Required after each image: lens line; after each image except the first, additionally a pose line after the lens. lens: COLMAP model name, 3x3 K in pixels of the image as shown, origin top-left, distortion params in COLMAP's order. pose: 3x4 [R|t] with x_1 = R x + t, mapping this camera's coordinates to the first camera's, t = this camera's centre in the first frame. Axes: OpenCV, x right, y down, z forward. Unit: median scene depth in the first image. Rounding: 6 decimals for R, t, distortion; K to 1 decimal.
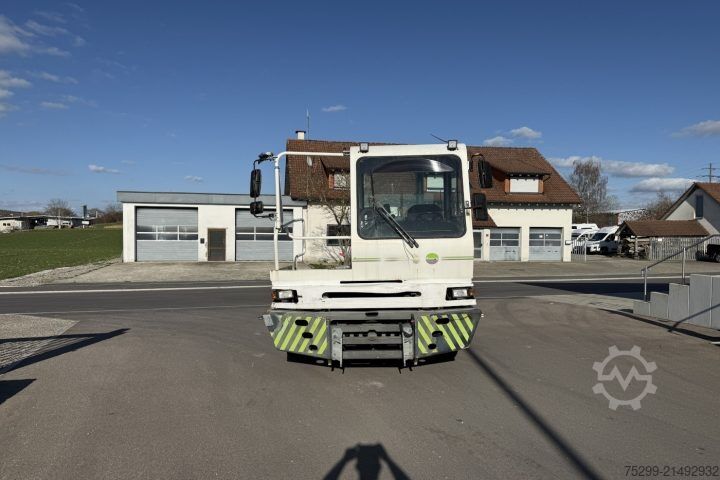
lens RADIAL K [[538.9, 0, 366.6], [0, 538.9, 258.4], [0, 0, 1]] dist [0.057649, -0.049480]
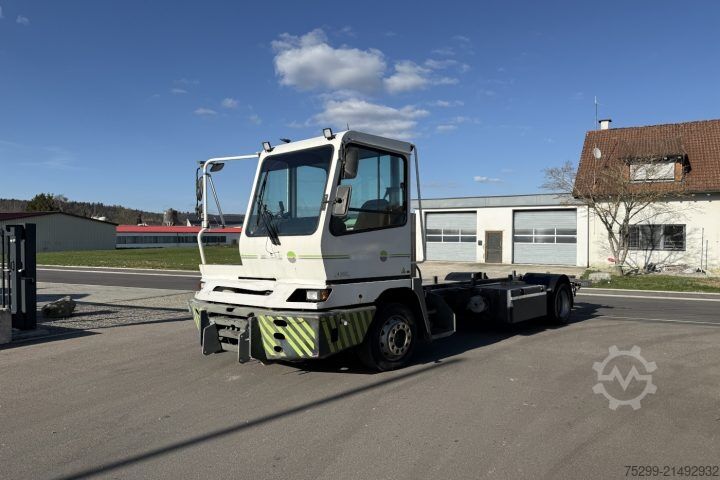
lens RADIAL K [[538.9, 0, 375.4], [0, 538.9, 254.7], [0, 0, 1]] dist [0.057649, -0.049480]
pose [[0.766567, 0.018749, -0.641891, 0.195591], [-0.027534, 0.999614, -0.003683, -0.000902], [0.641574, 0.020497, 0.766787, 0.082178]]
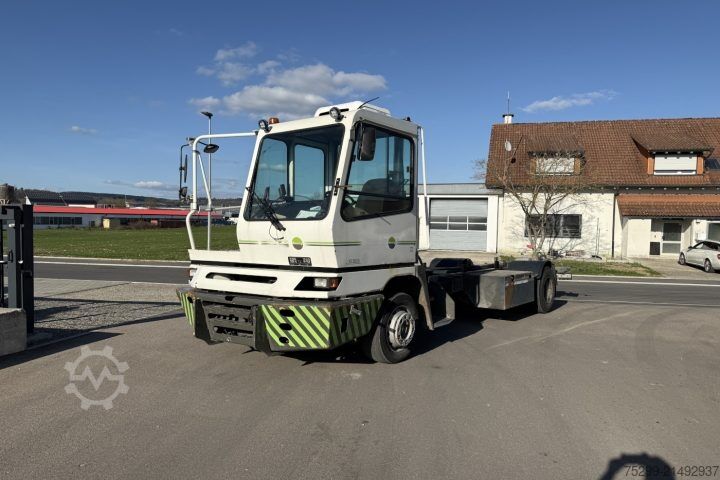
lens RADIAL K [[538.9, 0, 372.3], [0, 538.9, 250.3], [0, 0, 1]] dist [0.057649, -0.049480]
pose [[0.875116, 0.036076, -0.482566, 0.154088], [-0.035612, 0.999314, 0.010128, -0.000240], [0.482600, 0.008322, 0.875801, 0.060312]]
